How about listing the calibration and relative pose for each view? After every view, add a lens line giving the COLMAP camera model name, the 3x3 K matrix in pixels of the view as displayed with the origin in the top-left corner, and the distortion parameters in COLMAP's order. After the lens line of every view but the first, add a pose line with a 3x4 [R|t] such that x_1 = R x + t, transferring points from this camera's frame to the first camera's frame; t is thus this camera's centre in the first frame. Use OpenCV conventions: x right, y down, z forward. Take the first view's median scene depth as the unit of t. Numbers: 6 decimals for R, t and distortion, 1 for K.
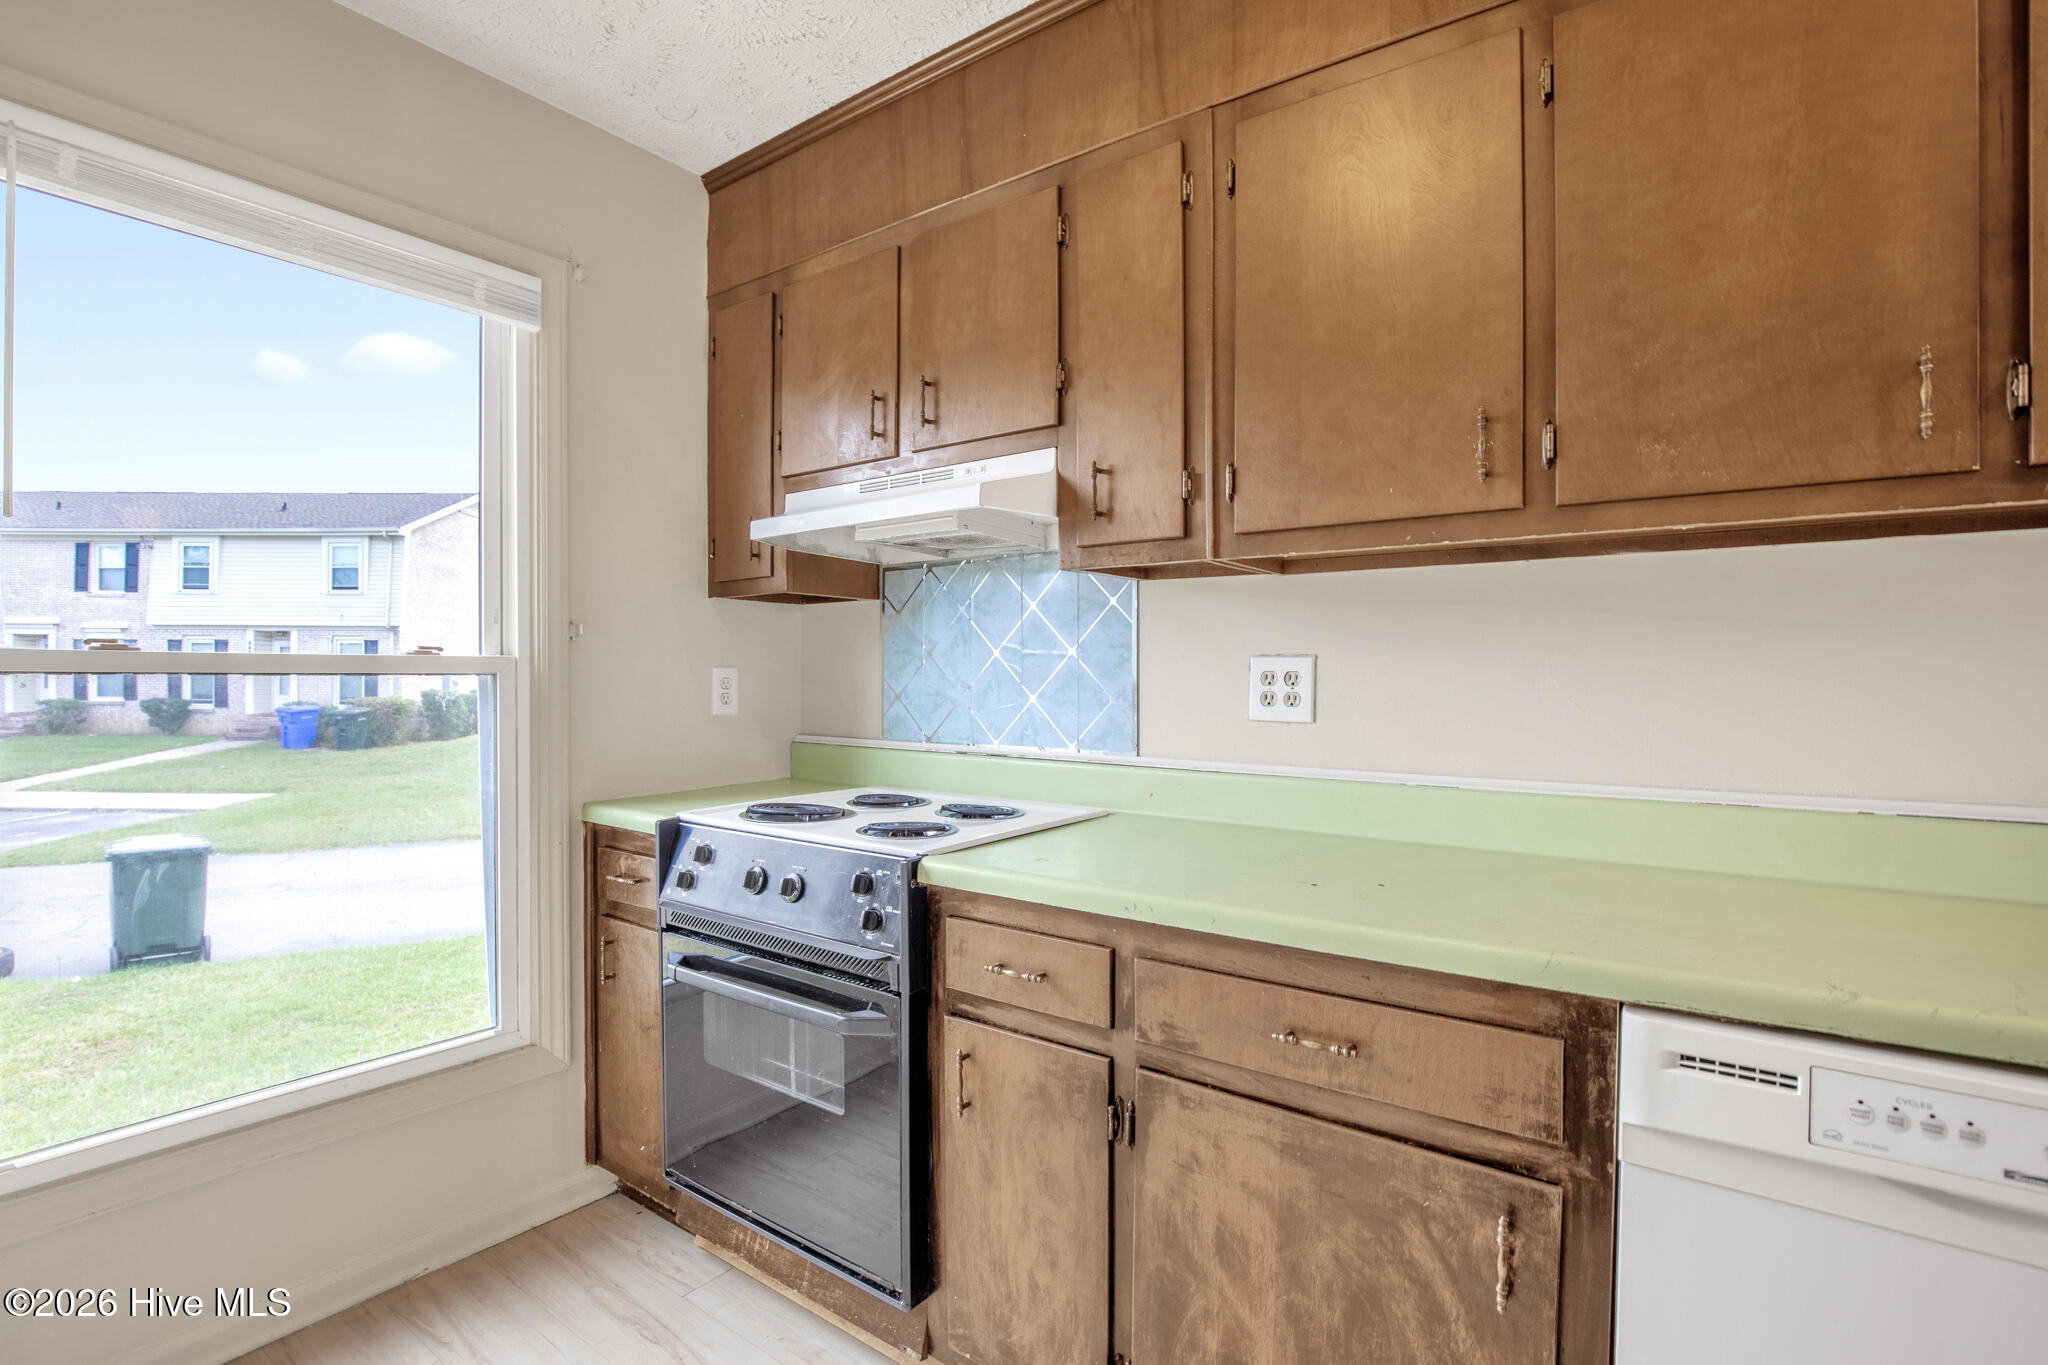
lens RADIAL K [[971.7, 0, 1021.1], [0, 971.7, 683.0], [0, 0, 1]] dist [-0.026391, 0.003013]
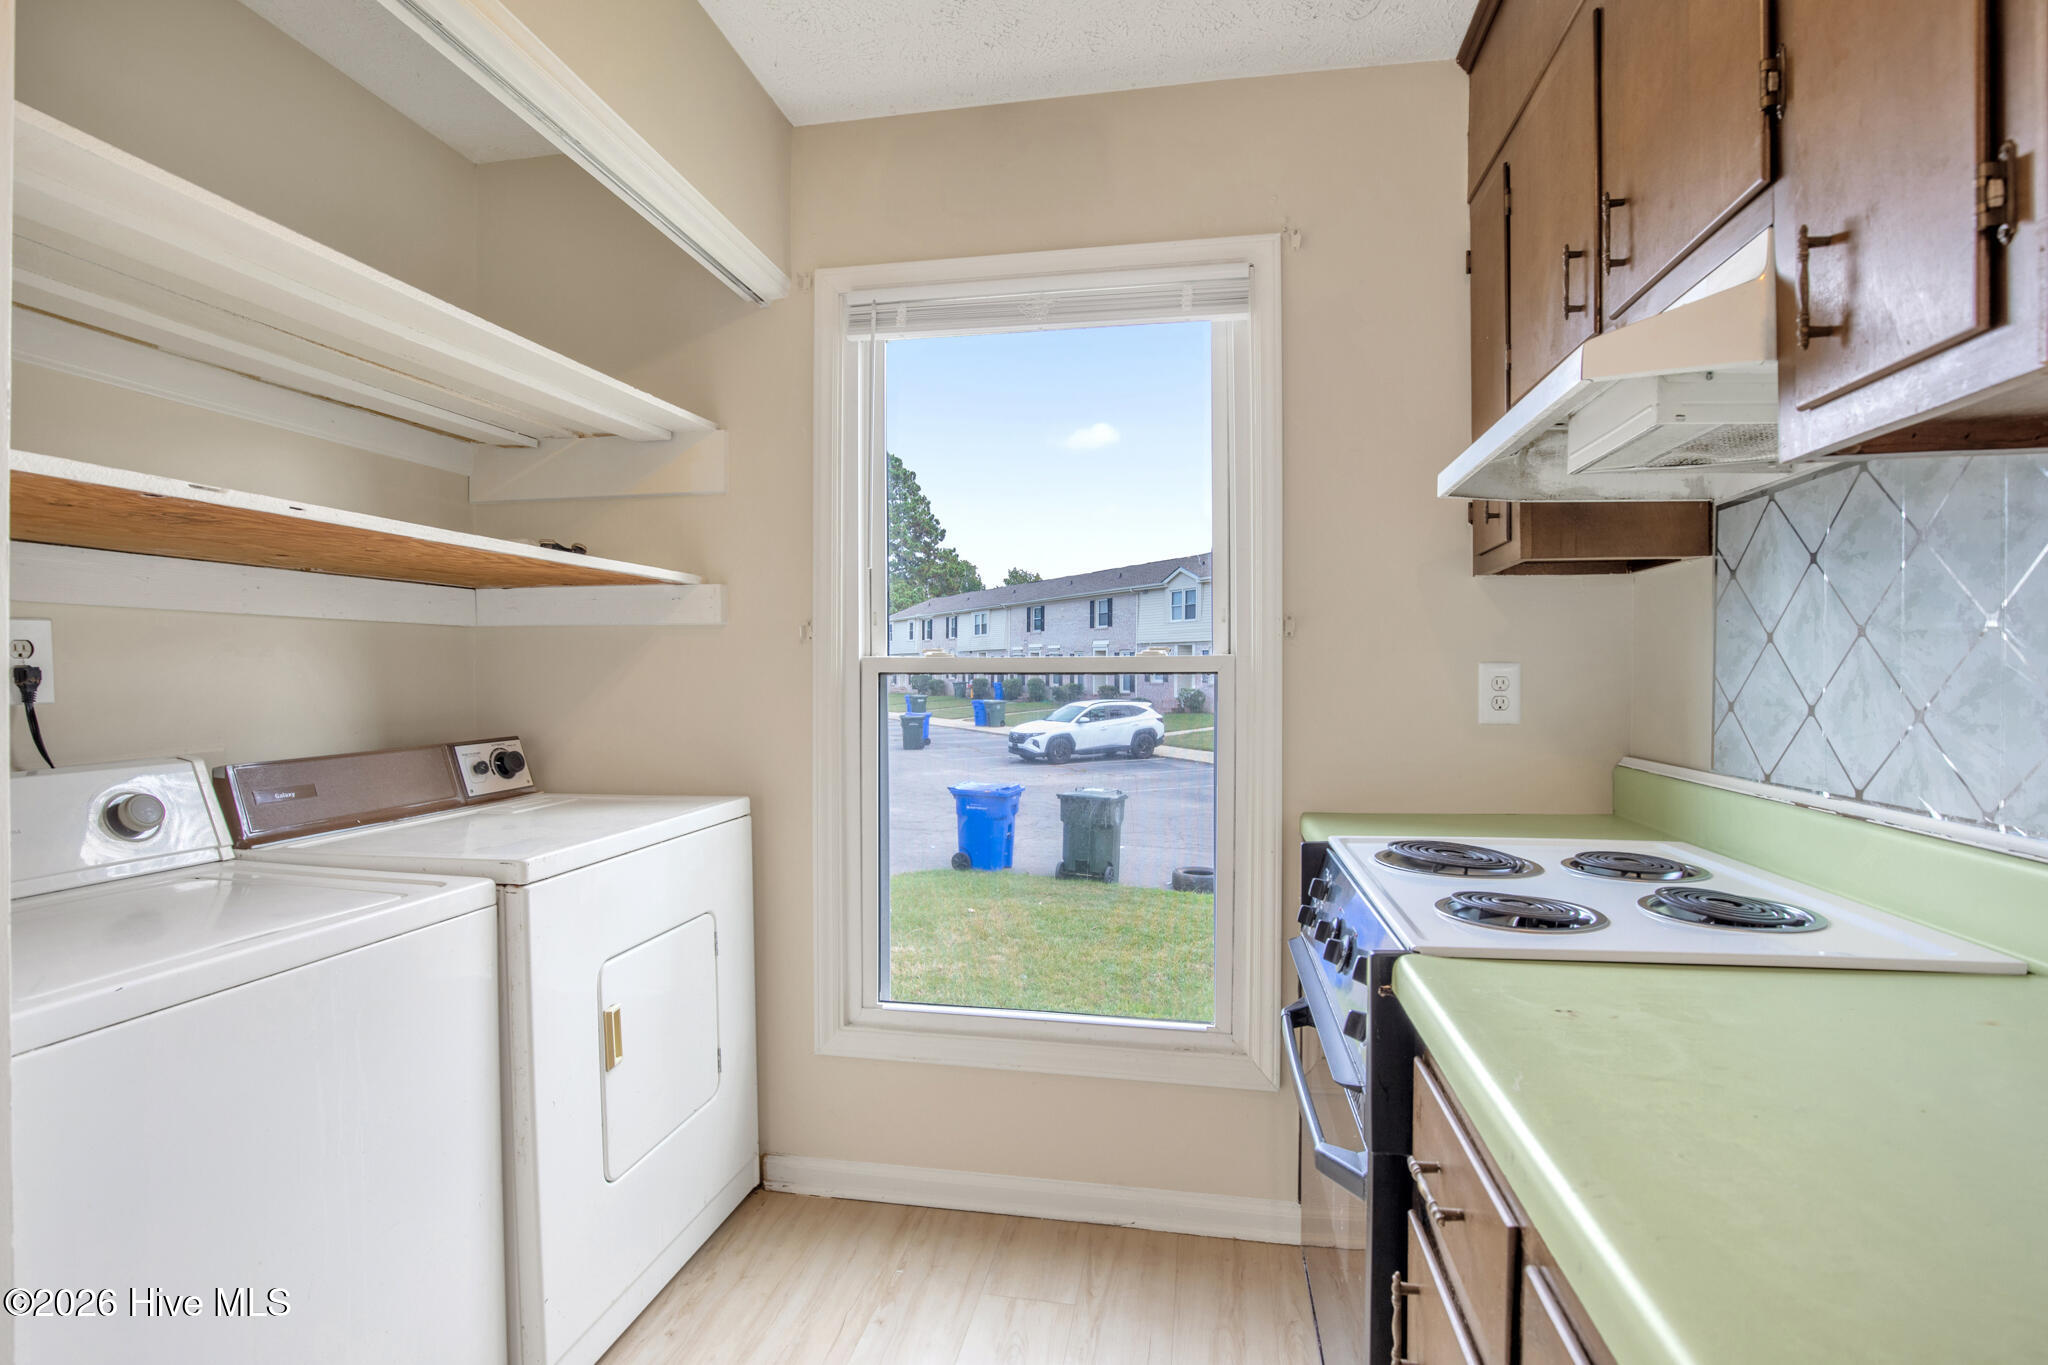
lens RADIAL K [[971.7, 0, 1023.5], [0, 971.7, 685.3], [0, 0, 1]] dist [-0.026391, 0.003013]
pose [[0.440651, 0.007489, -0.897647, 0.224889], [-0.002671, 0.999972, 0.007031, -0.002568], [0.897674, -0.000701, 0.440659, 0.305011]]
